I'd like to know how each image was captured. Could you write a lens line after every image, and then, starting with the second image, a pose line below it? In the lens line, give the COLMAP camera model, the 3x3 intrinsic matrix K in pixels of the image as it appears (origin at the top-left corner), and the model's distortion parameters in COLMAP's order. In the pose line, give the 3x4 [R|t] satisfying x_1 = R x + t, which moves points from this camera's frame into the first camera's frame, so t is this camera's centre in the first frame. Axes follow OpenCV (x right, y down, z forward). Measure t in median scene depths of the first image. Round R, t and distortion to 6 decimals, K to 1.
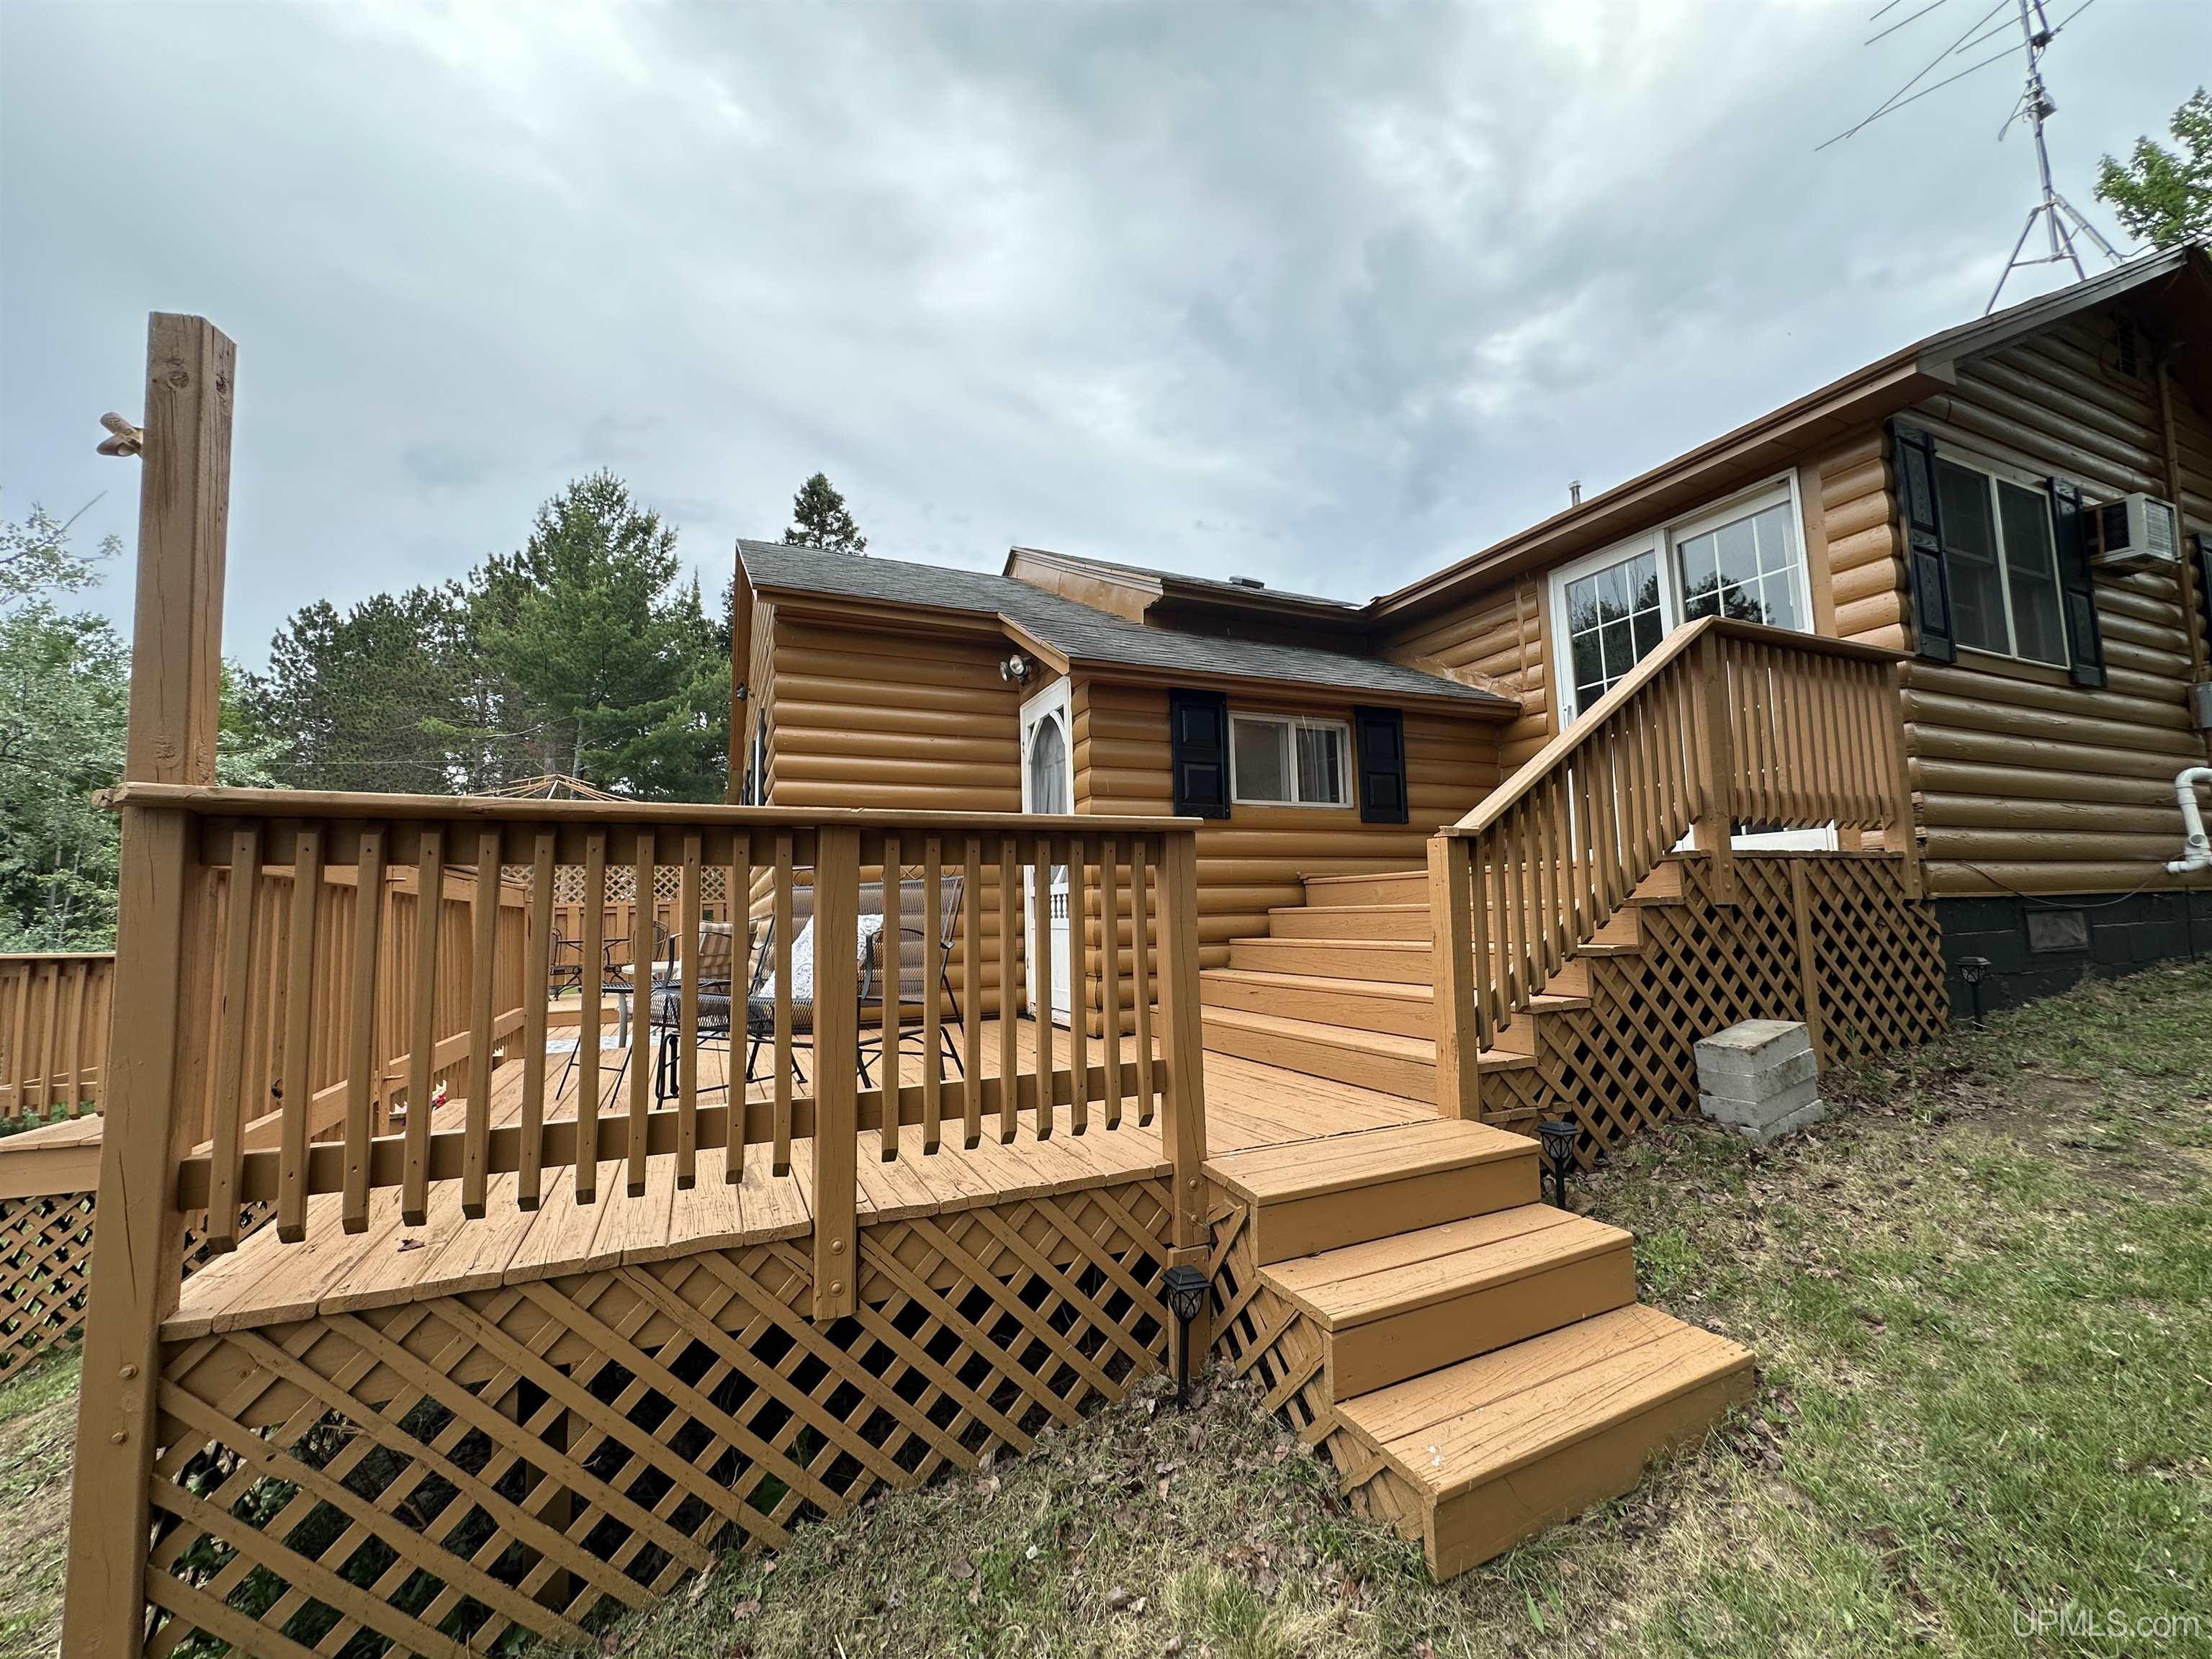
lens RADIAL K [[885.7, 0, 1106.3], [0, 885.7, 838.1], [0, 0, 1]] dist [-0.008042, 0.001292]
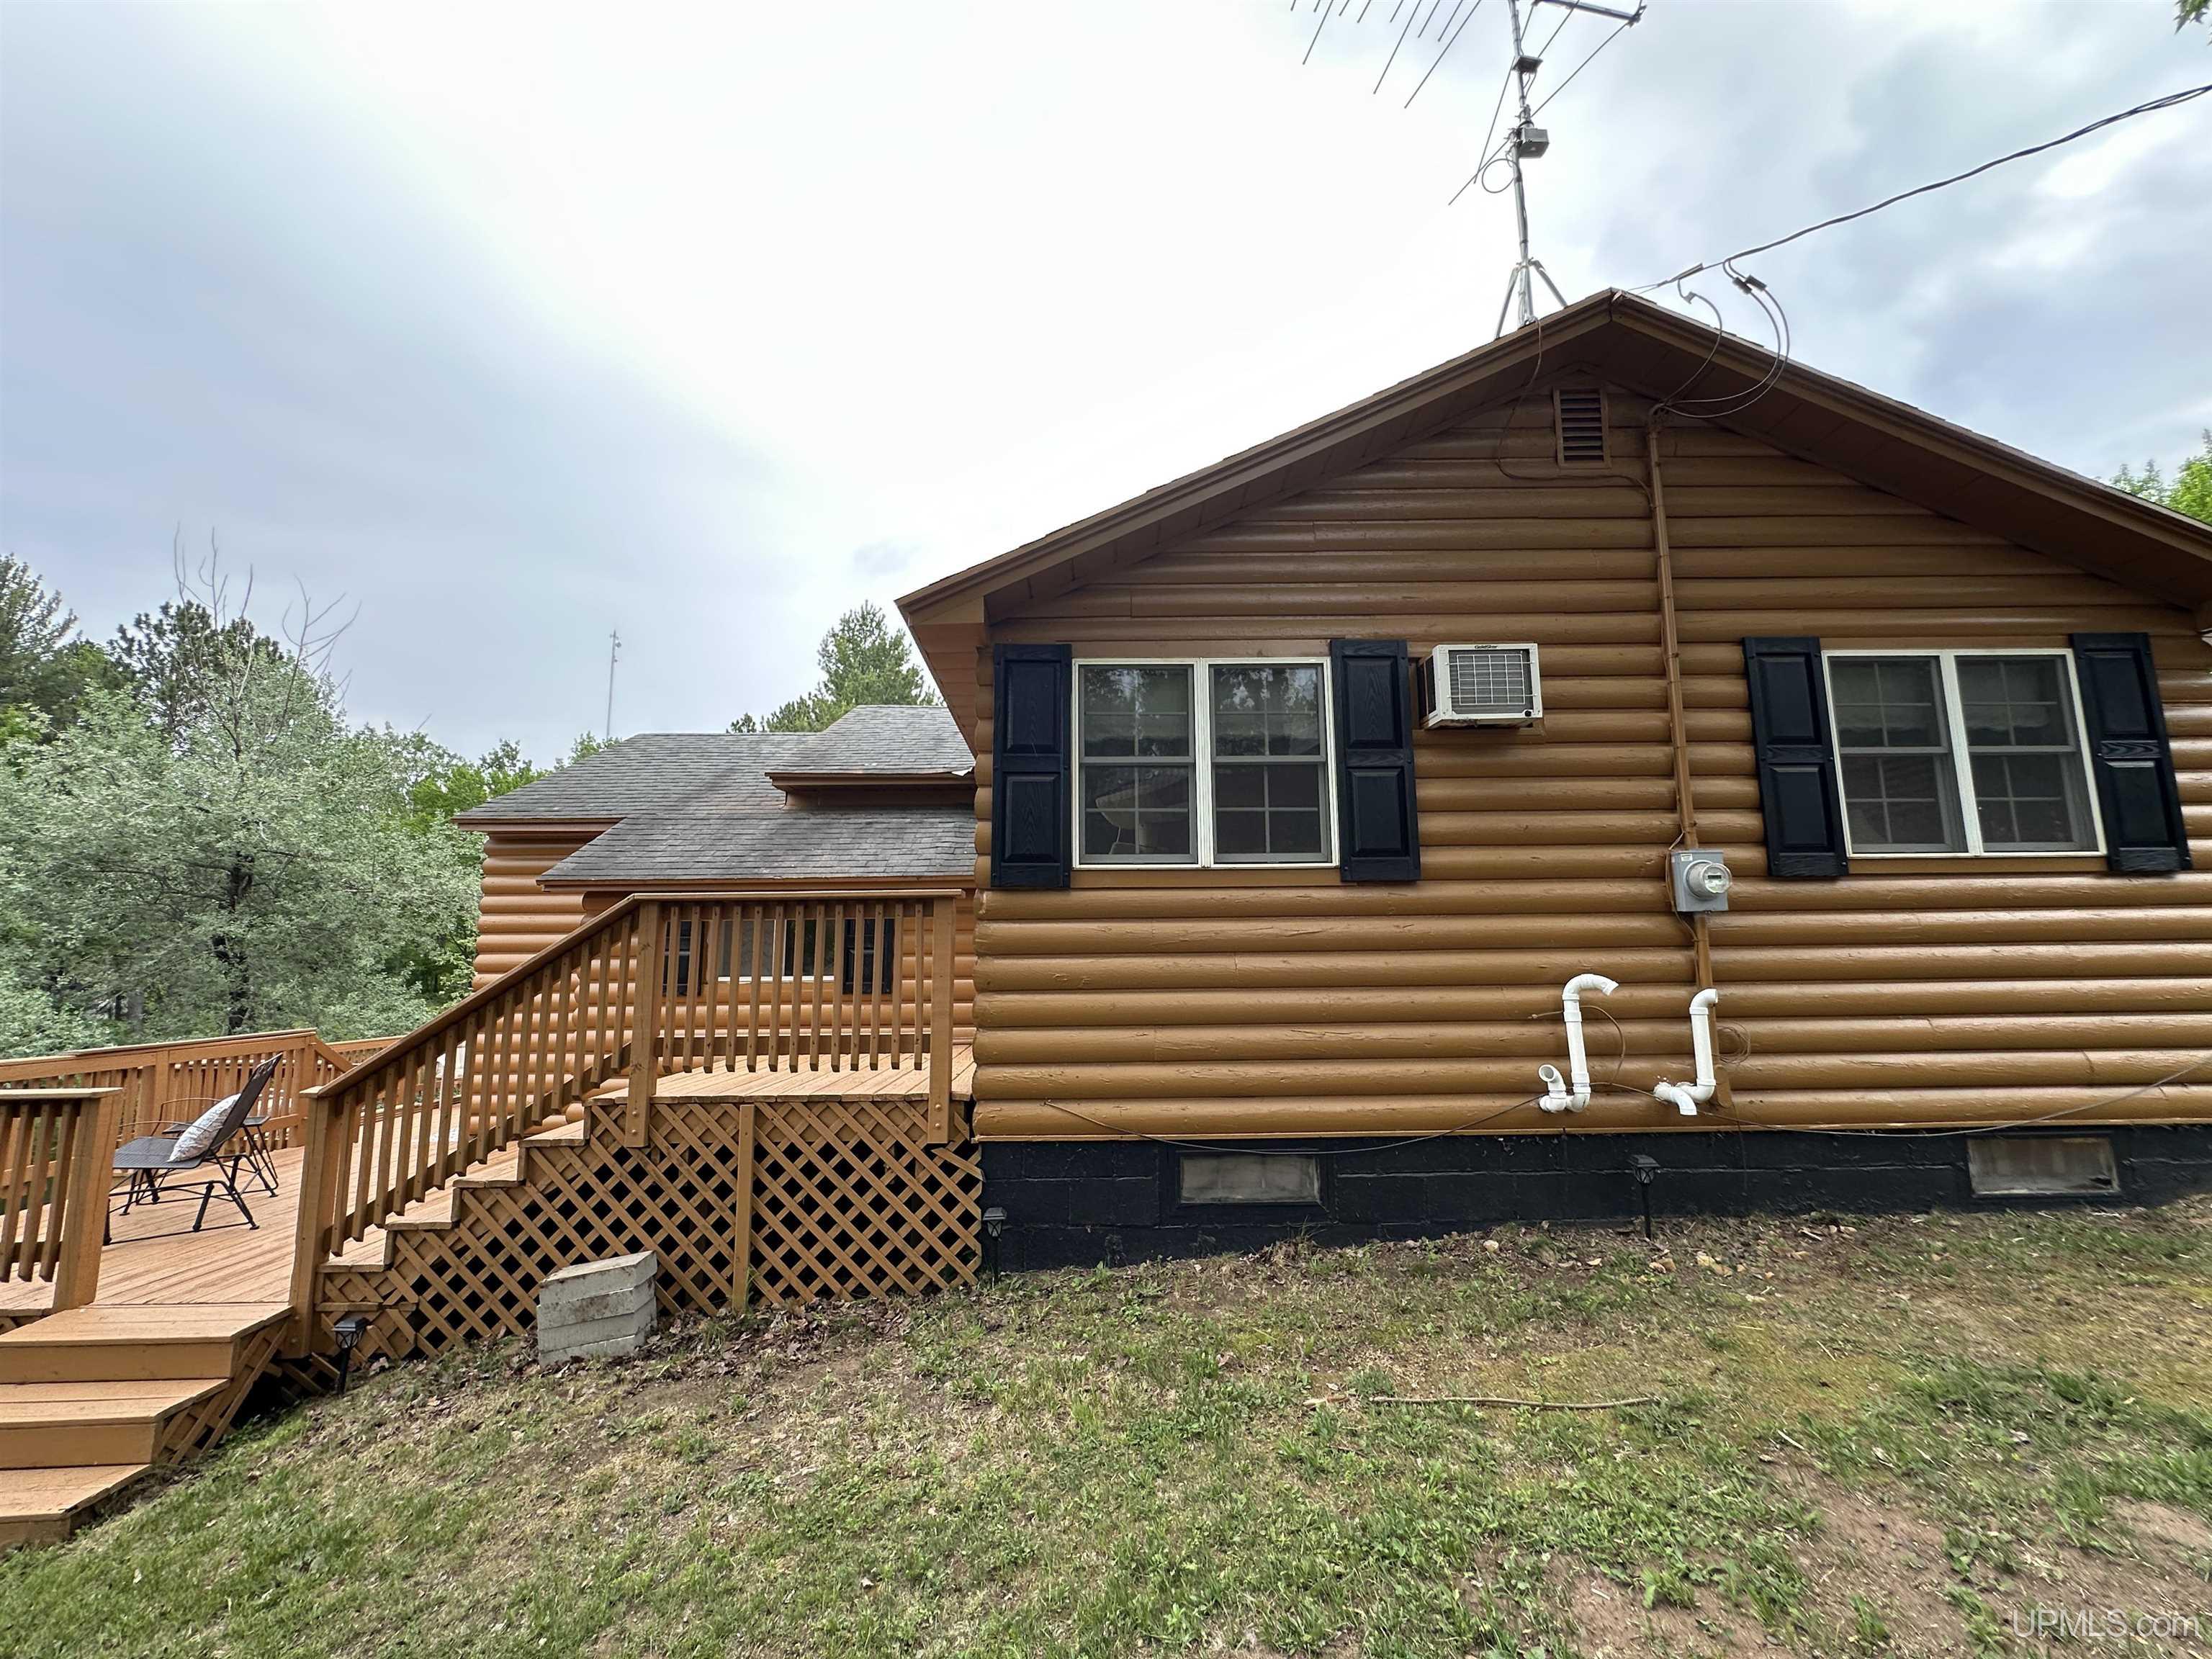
lens RADIAL K [[885.7, 0, 1105.4], [0, 885.7, 832.4], [0, 0, 1]] dist [-0.008042, 0.001292]
pose [[0.920471, -0.042784, -0.388463, 1.354468], [0.024513, 0.998353, -0.051872, -0.200991], [0.390042, 0.038224, 0.920003, 0.137159]]
